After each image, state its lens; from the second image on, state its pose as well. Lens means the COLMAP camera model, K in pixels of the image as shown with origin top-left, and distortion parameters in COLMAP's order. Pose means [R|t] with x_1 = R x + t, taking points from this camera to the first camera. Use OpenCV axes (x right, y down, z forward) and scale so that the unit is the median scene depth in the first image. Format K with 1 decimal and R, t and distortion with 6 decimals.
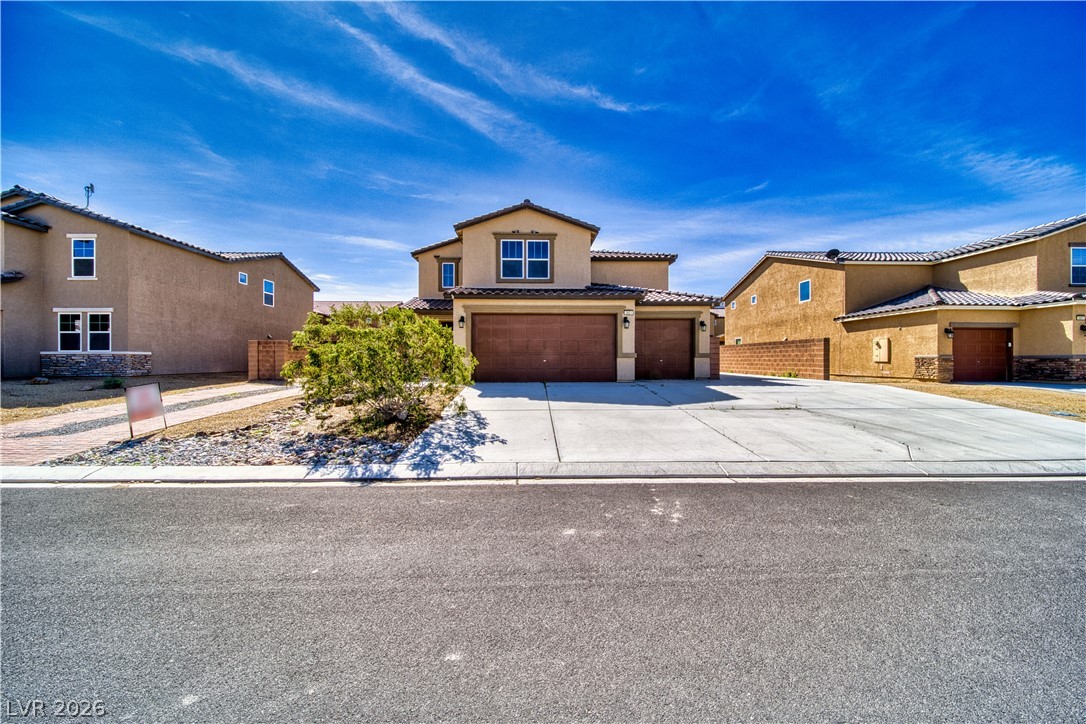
lens RADIAL K [[382.7, 0, 543.0], [0, 382.7, 362.0], [0, 0, 1]] dist [-0.002969, -0.000256]
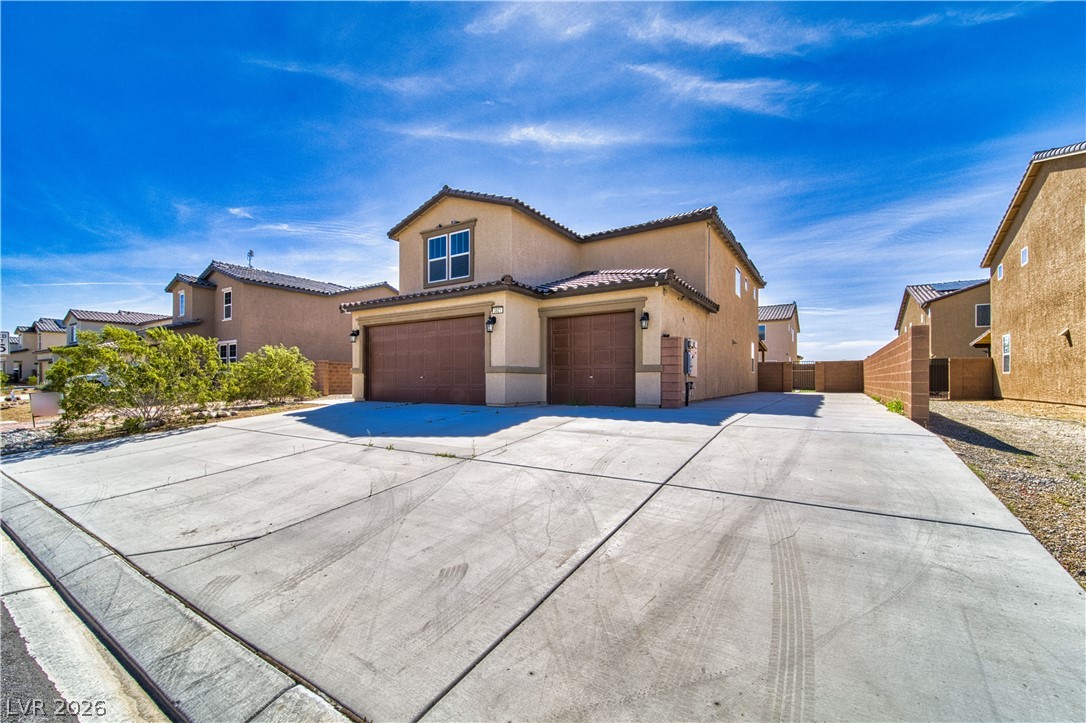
lens RADIAL K [[416.6, 0, 546.1], [0, 416.6, 378.8], [0, 0, 1]] dist [0.000015, -0.000051]
pose [[0.843834, -0.000354, -0.536604, 0.624998], [0.000788, 1.000000, 0.000579, -0.001188], [0.536604, -0.000911, 0.843834, 0.342305]]
